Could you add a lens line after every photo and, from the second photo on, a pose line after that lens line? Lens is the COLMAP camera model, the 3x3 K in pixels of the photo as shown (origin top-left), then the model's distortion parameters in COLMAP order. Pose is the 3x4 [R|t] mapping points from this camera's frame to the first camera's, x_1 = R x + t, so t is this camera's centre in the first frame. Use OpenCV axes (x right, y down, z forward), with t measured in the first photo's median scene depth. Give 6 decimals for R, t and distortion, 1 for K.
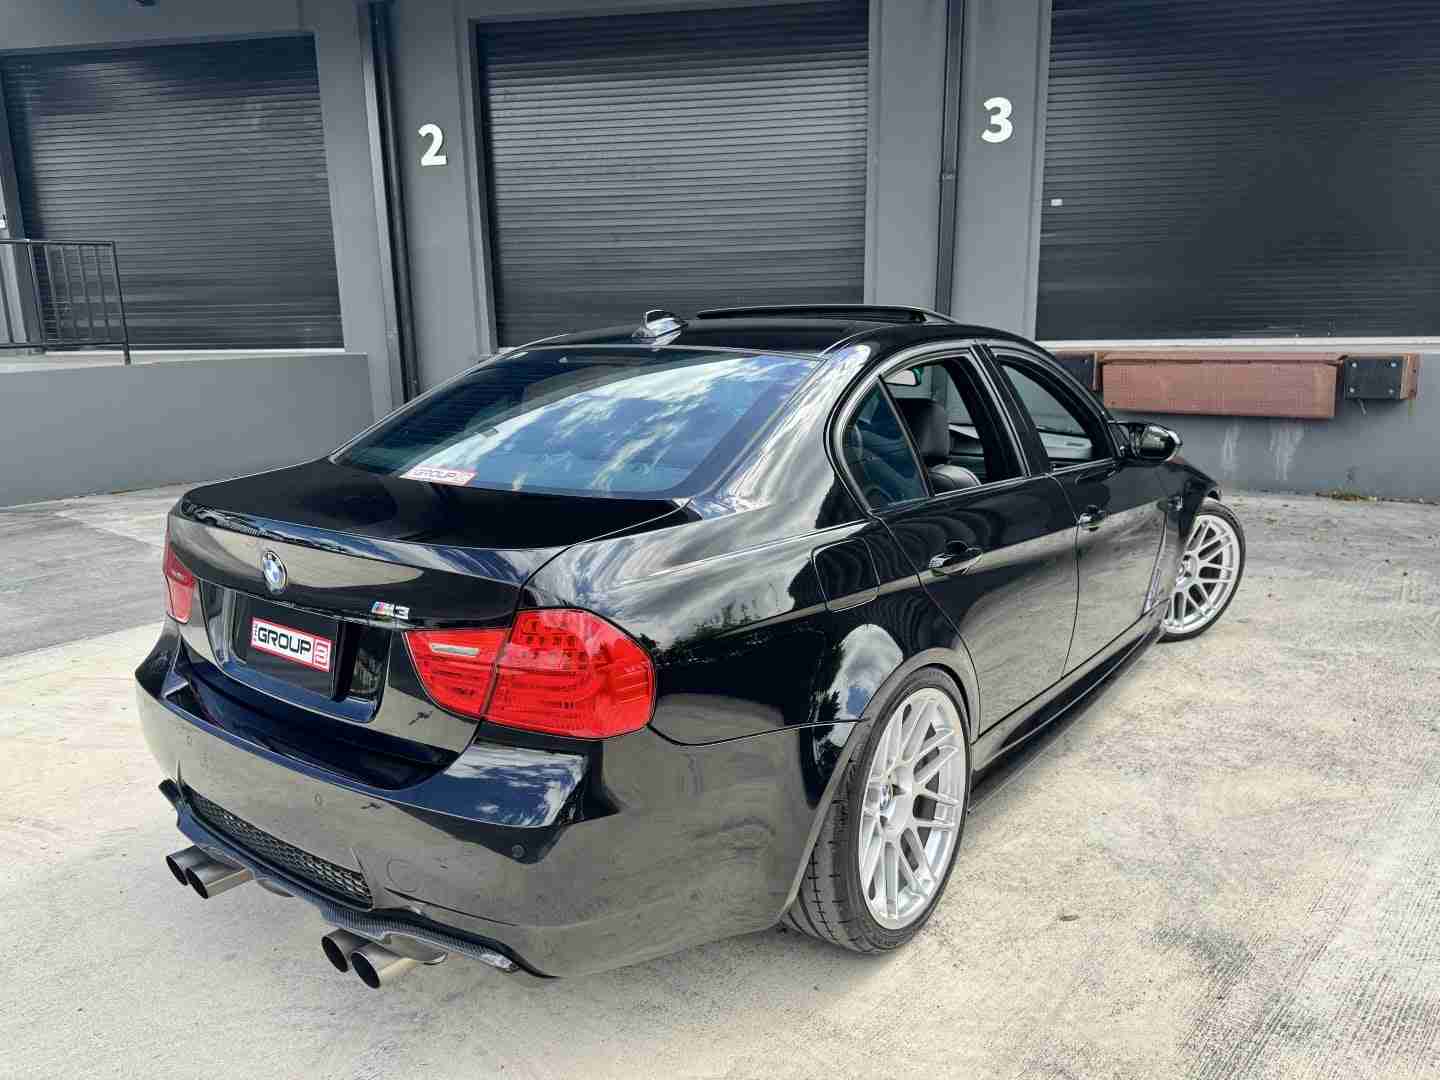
lens RADIAL K [[1024.8, 0, 718.6], [0, 1024.8, 544.8], [0, 0, 1]] dist [0.029355, -0.039889]
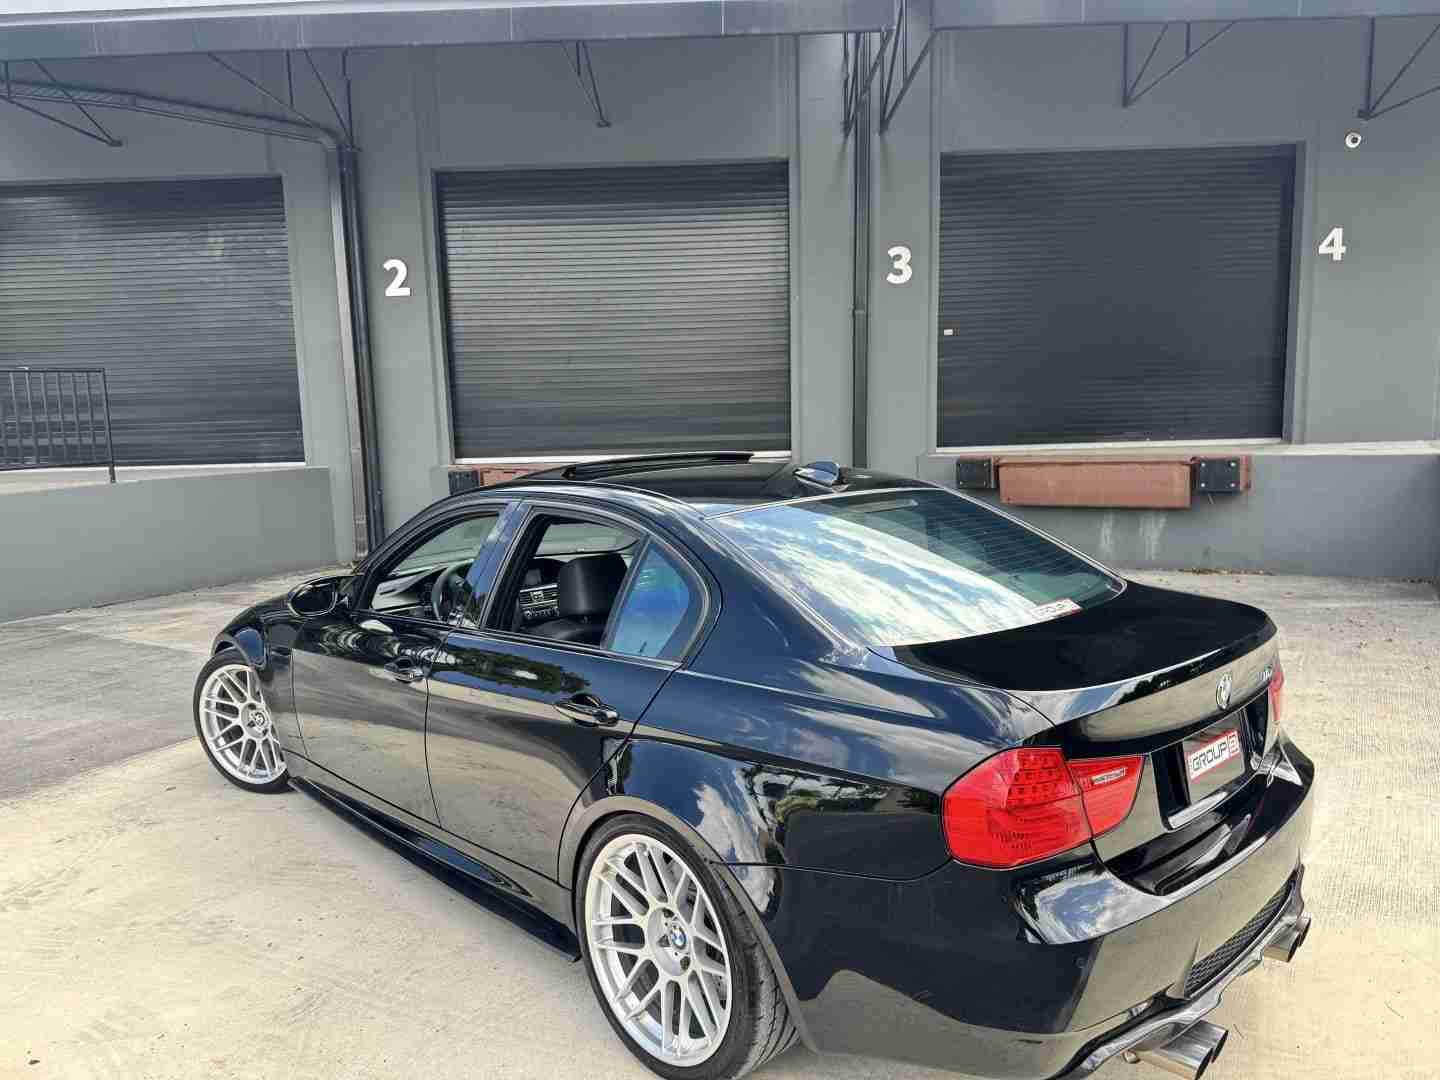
lens RADIAL K [[1024.8, 0, 713.9], [0, 1024.8, 545.4], [0, 0, 1]] dist [0.029355, -0.039889]
pose [[0.988846, -0.028154, 0.146258, -0.245628], [0.041854, 0.994929, -0.091456, 0.017514], [-0.142941, 0.096557, 0.985010, -0.210411]]
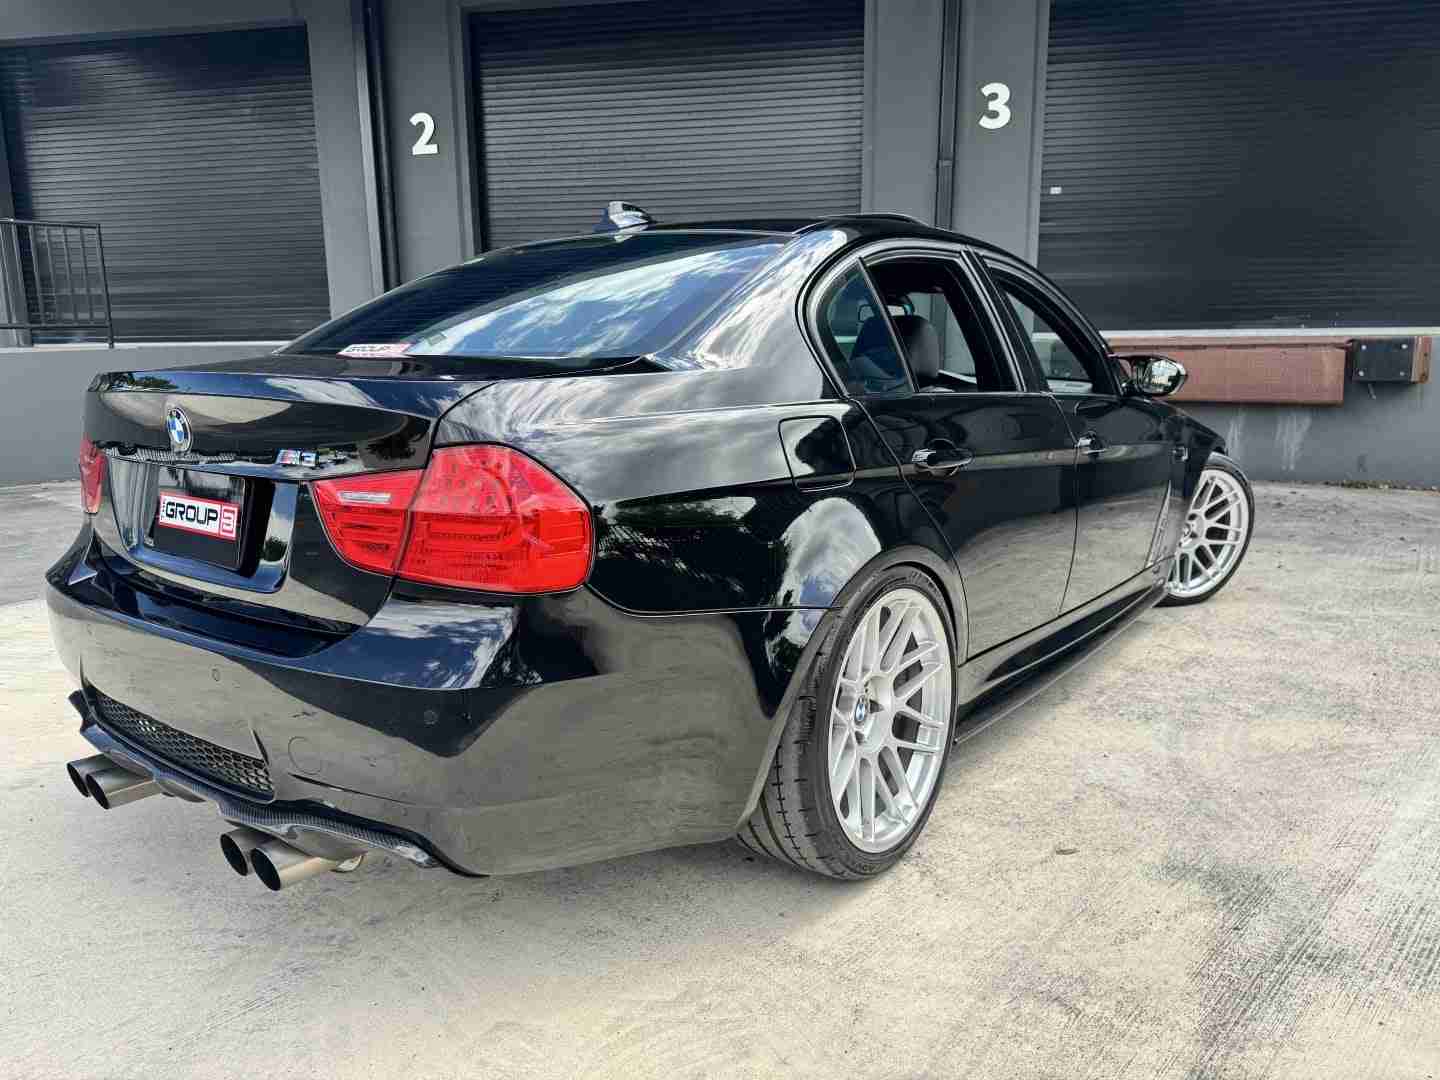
lens RADIAL K [[1024.8, 0, 706.9], [0, 1024.8, 544.0], [0, 0, 1]] dist [0.029355, -0.039889]
pose [[0.999917, 0.006595, -0.011030, 0.017987], [-0.006861, 0.999681, -0.024315, 0.063117], [0.010866, 0.024388, 0.999643, 0.047016]]
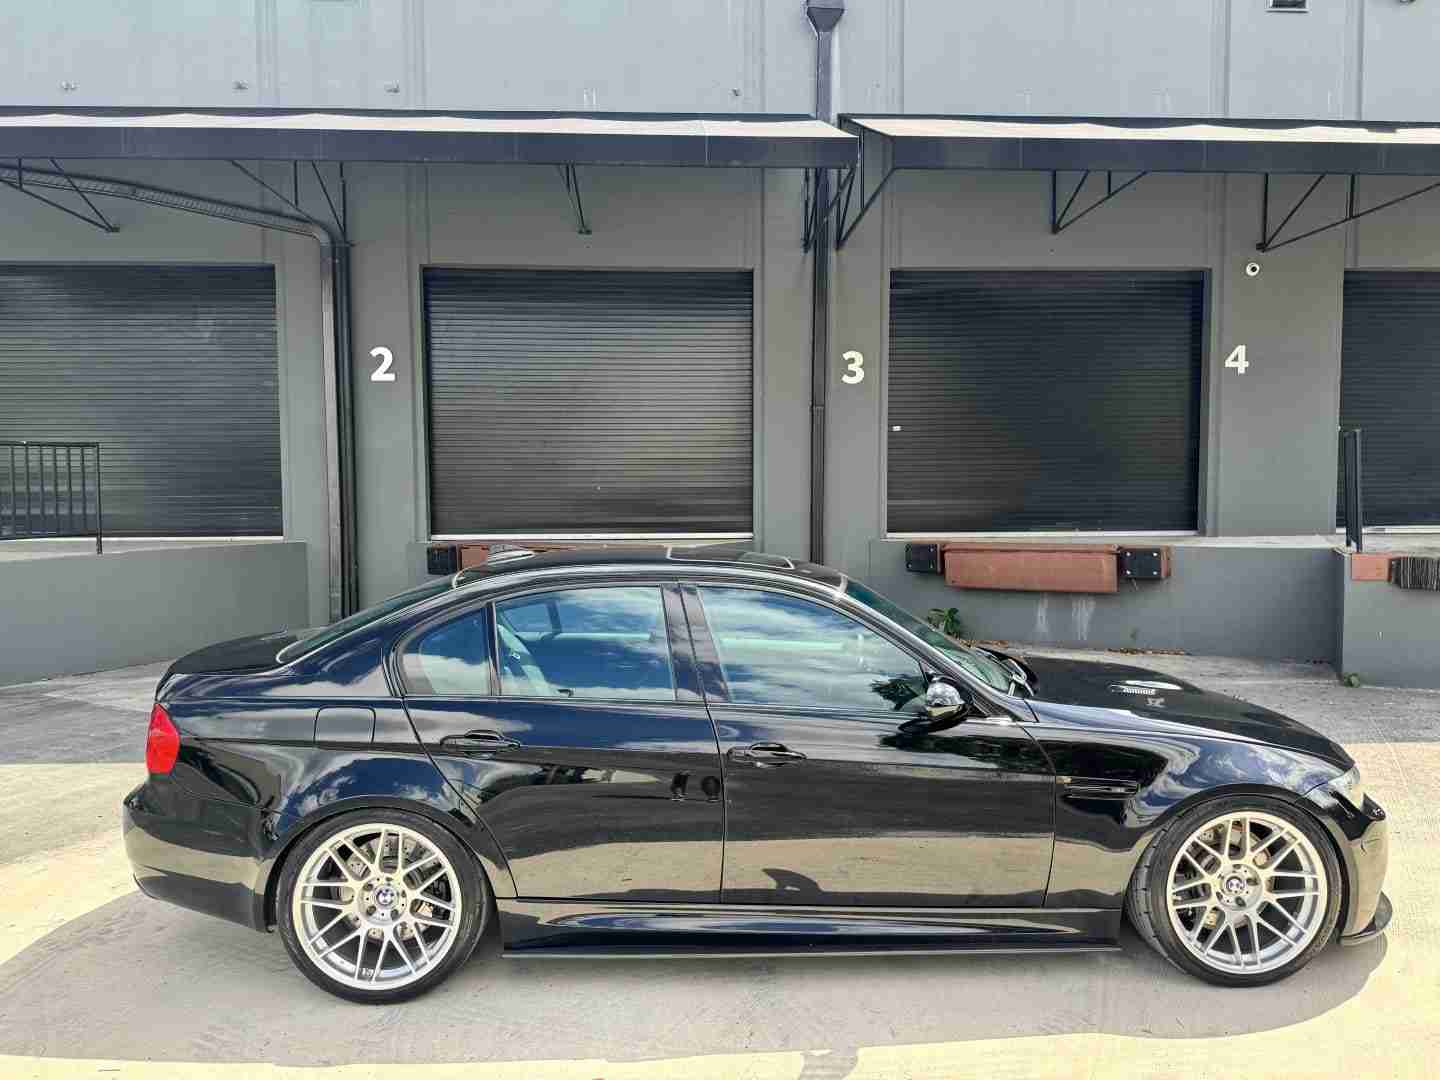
lens RADIAL K [[1024.8, 0, 717.5], [0, 1024.8, 543.9], [0, 0, 1]] dist [0.029355, -0.039889]
pose [[0.976854, 0.000543, 0.213908, -0.343297], [0.035545, 0.985682, -0.164826, 0.029436], [-0.210935, 0.168614, 0.962848, -0.334589]]
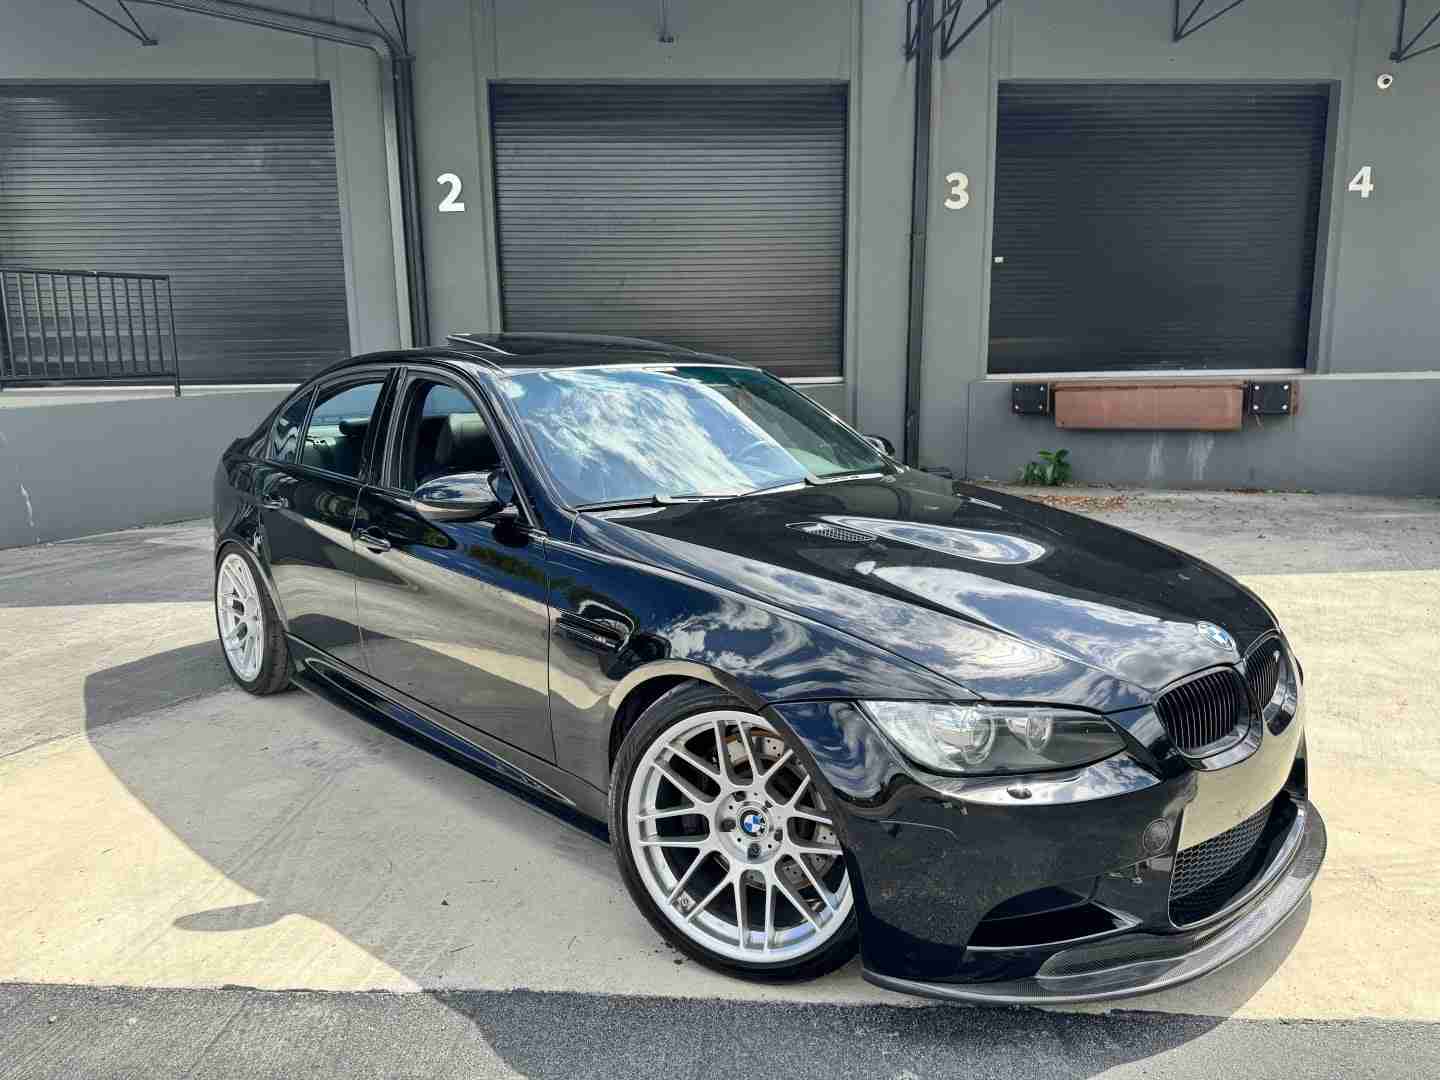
lens RADIAL K [[1024.8, 0, 726.6], [0, 1024.8, 536.9], [0, 0, 1]] dist [0.029355, -0.039889]
pose [[0.973505, -0.037003, 0.225650, -0.553256], [0.048964, 0.997664, -0.047640, 0.070211], [-0.223360, 0.057426, 0.973043, -0.174545]]
